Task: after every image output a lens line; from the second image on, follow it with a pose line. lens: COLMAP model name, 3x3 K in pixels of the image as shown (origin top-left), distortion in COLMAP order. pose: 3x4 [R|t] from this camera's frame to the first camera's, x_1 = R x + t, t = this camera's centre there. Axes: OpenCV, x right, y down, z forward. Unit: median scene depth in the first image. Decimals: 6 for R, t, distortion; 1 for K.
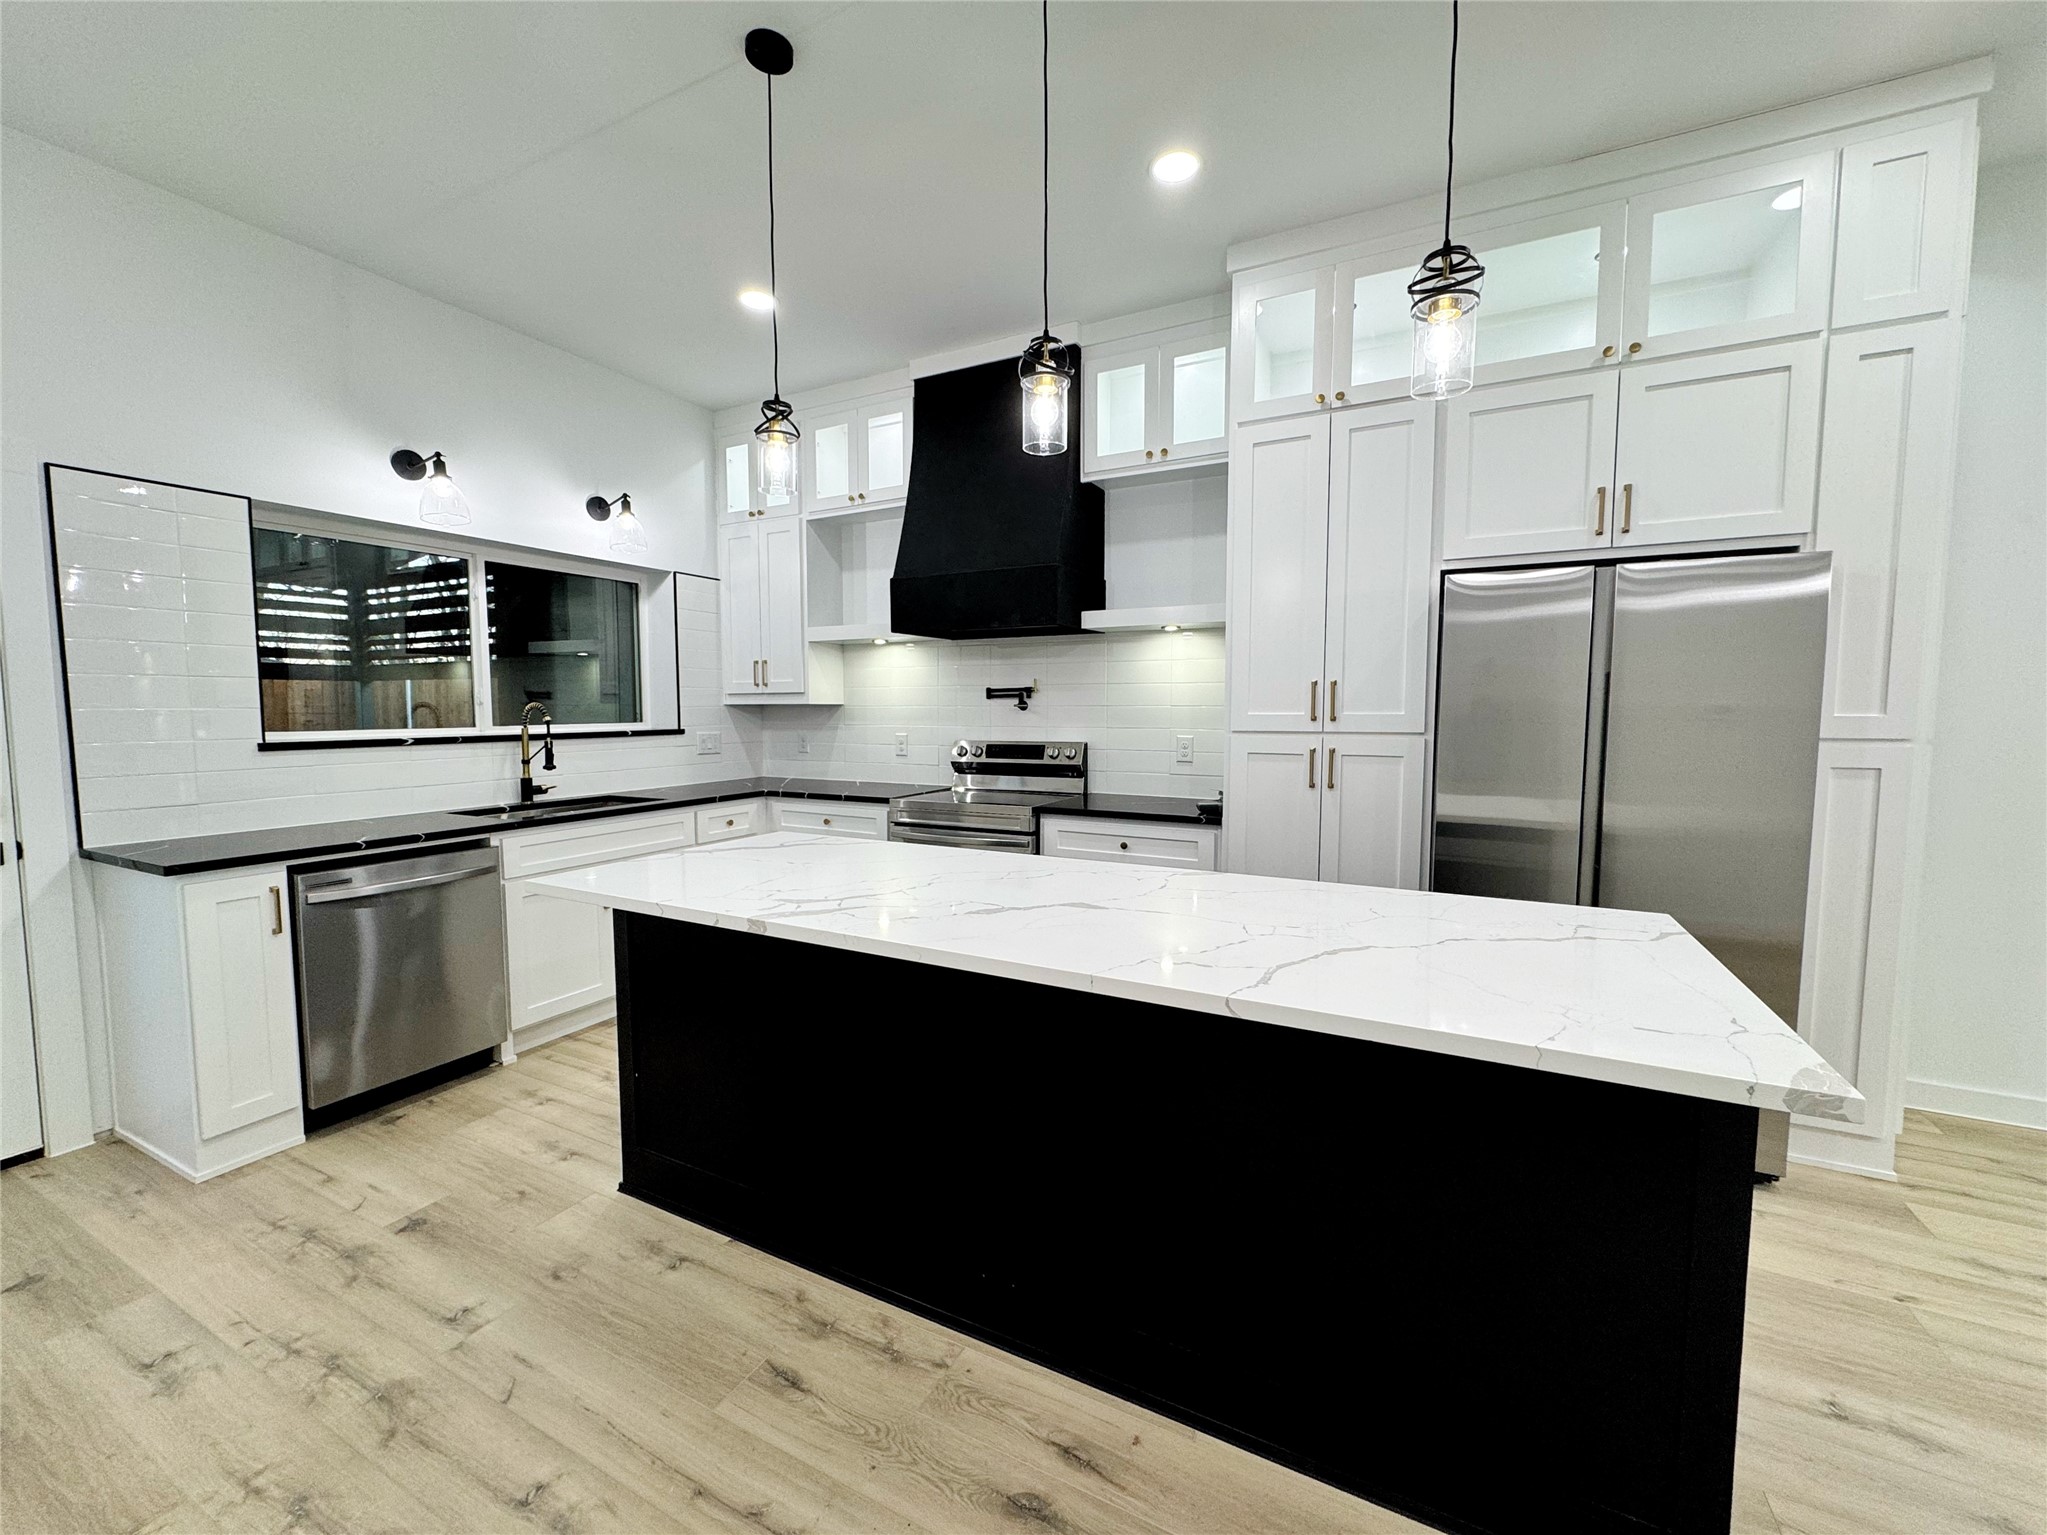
lens RADIAL K [[813.4, 0, 1017.0], [0, 813.4, 764.7], [0, 0, 1]] dist [-0.000629, 0.000266]
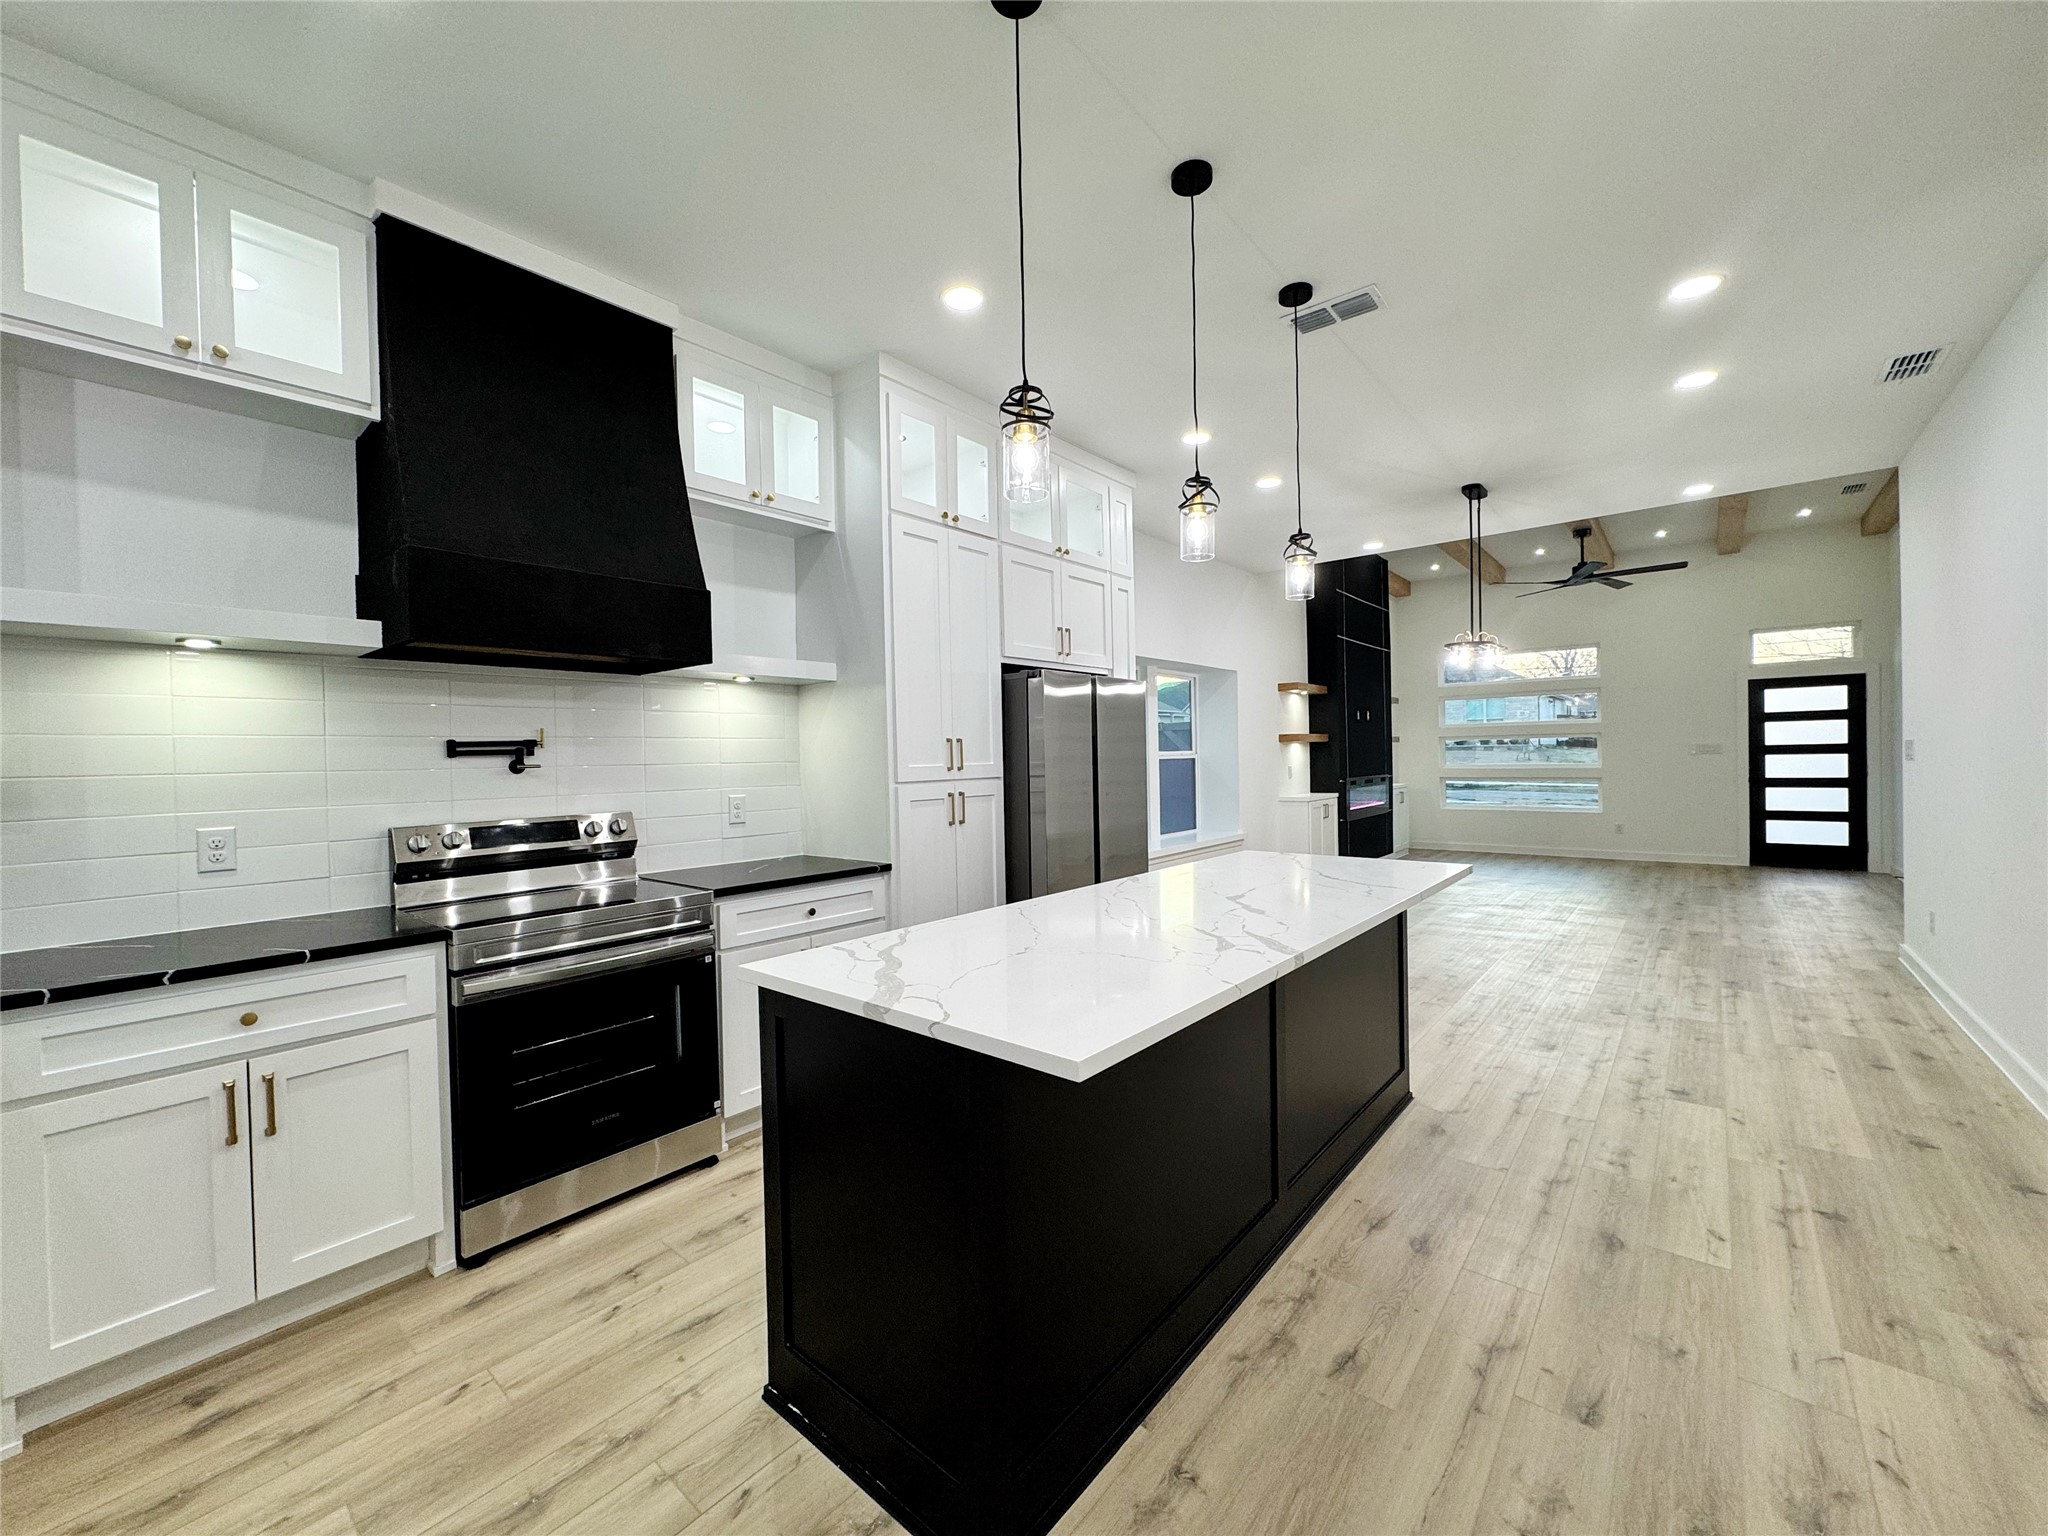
lens RADIAL K [[813.8, 0, 1017.5], [0, 813.8, 765.2], [0, 0, 1]] dist [-0.000629, 0.000266]
pose [[0.224885, -0.012884, 0.974300, -0.812198], [0.090873, 0.995832, -0.007806, -0.043461], [-0.970139, 0.090293, 0.225118, 0.626156]]
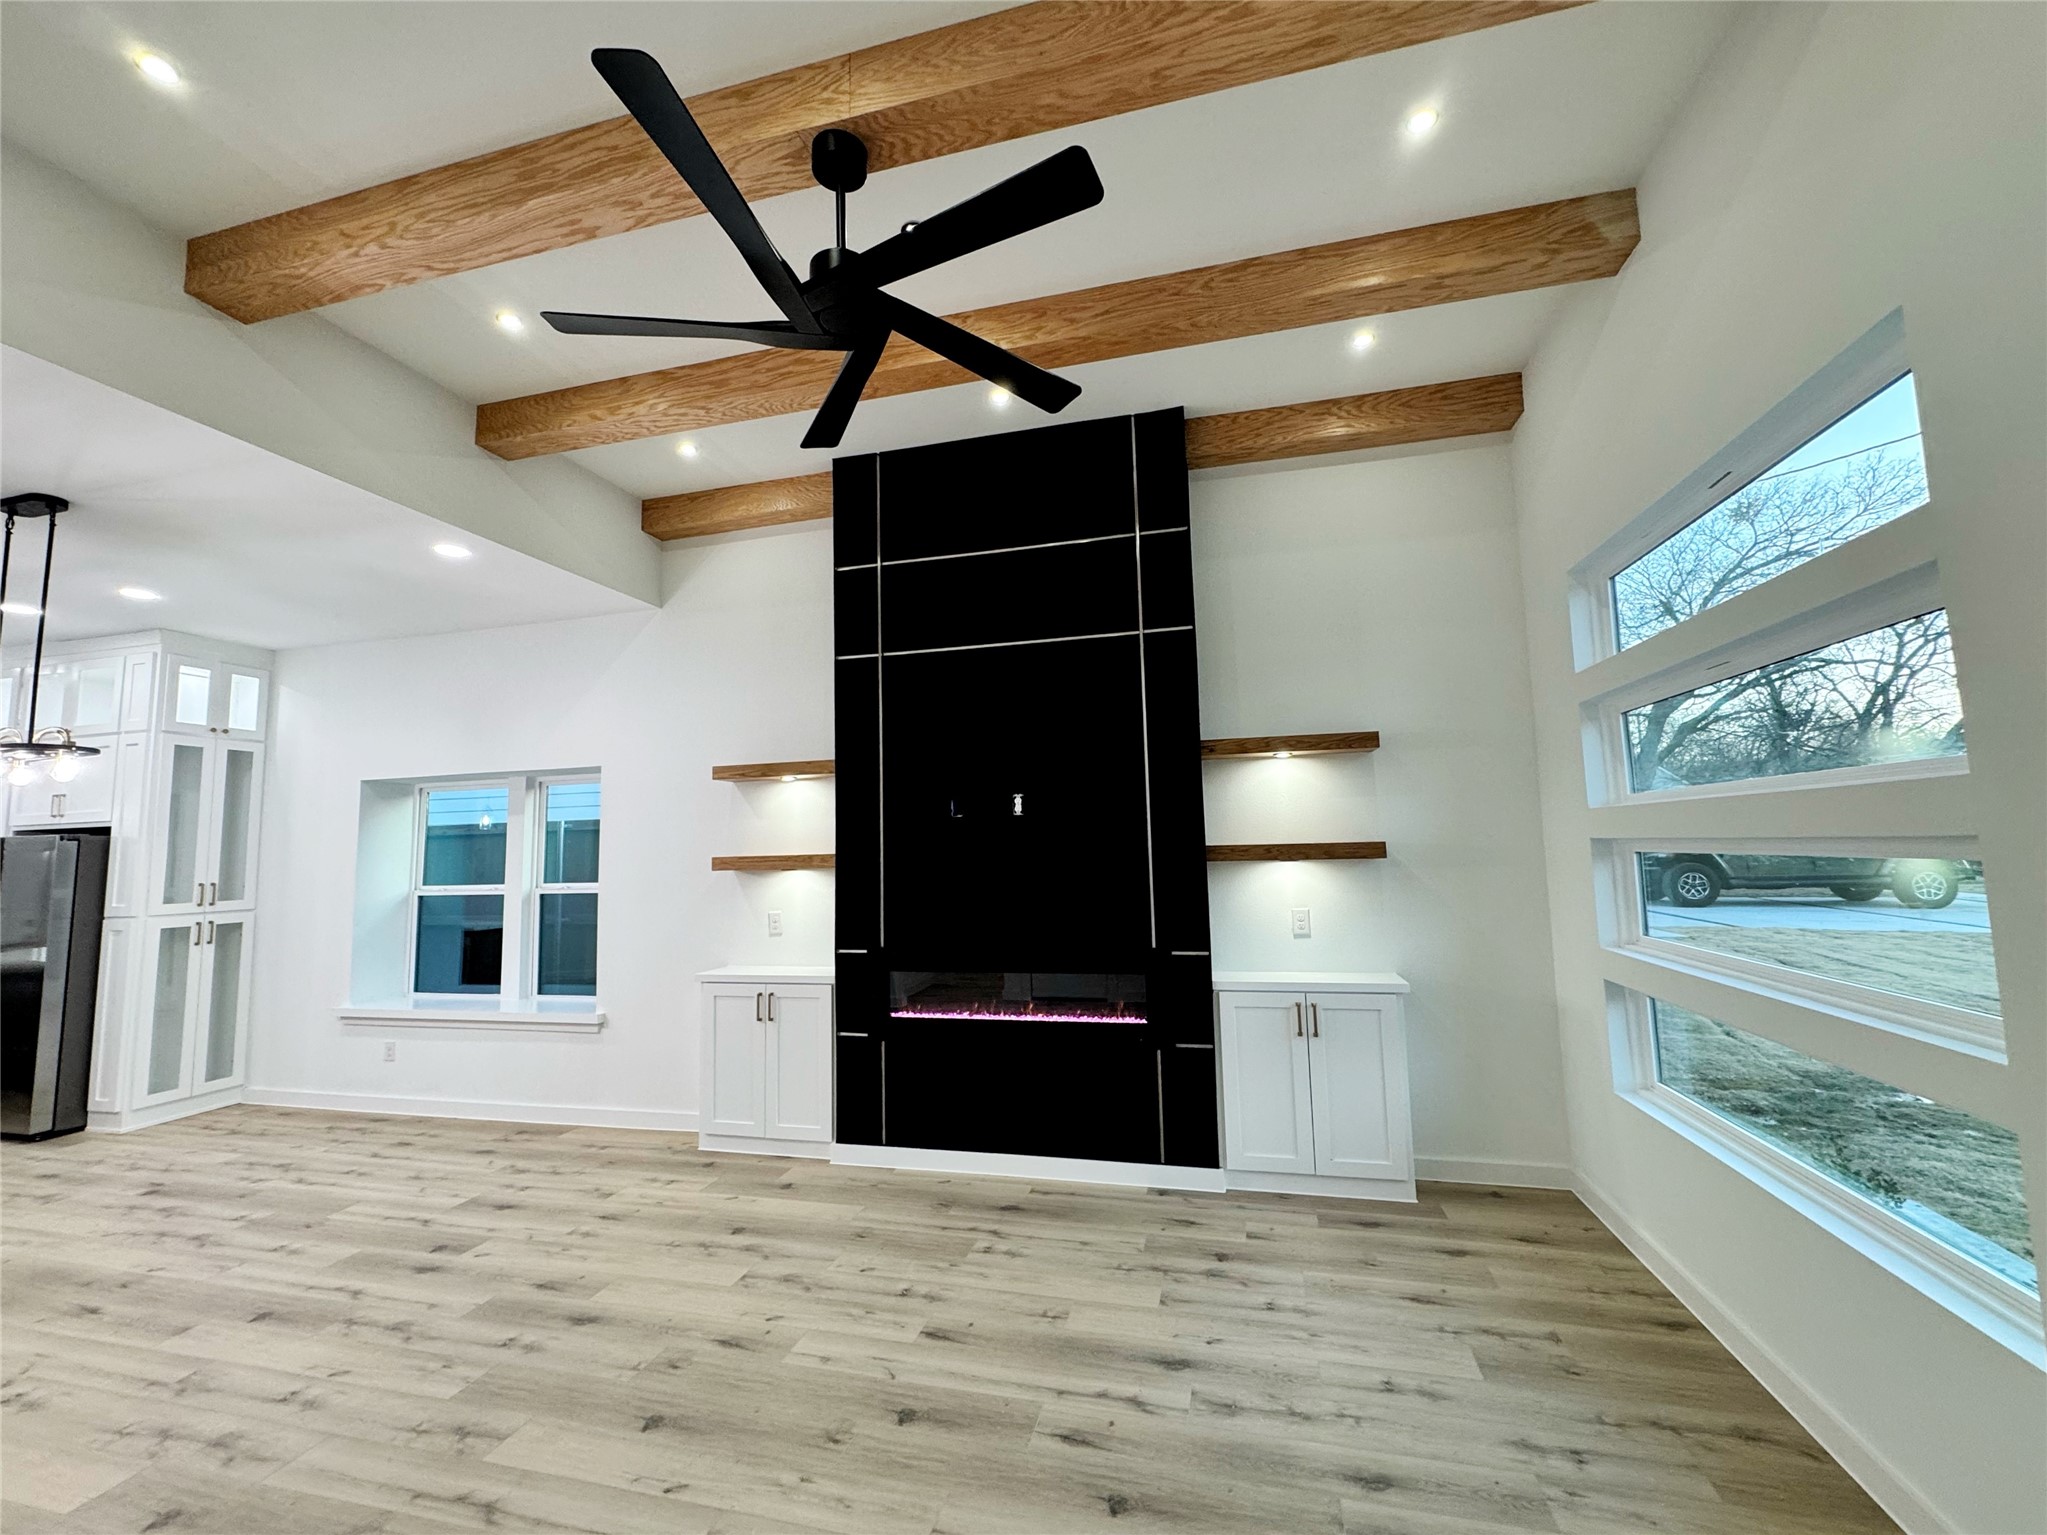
lens RADIAL K [[842.2, 0, 1023.5], [0, 842.2, 767.5], [0, 0, 1]] dist [0.000221, -0.000256]
pose [[0.974952, -0.001418, 0.222413, 2.243937], [0.039692, 0.985037, -0.167709, 0.037628], [-0.218847, 0.172336, 0.960420, -1.349952]]
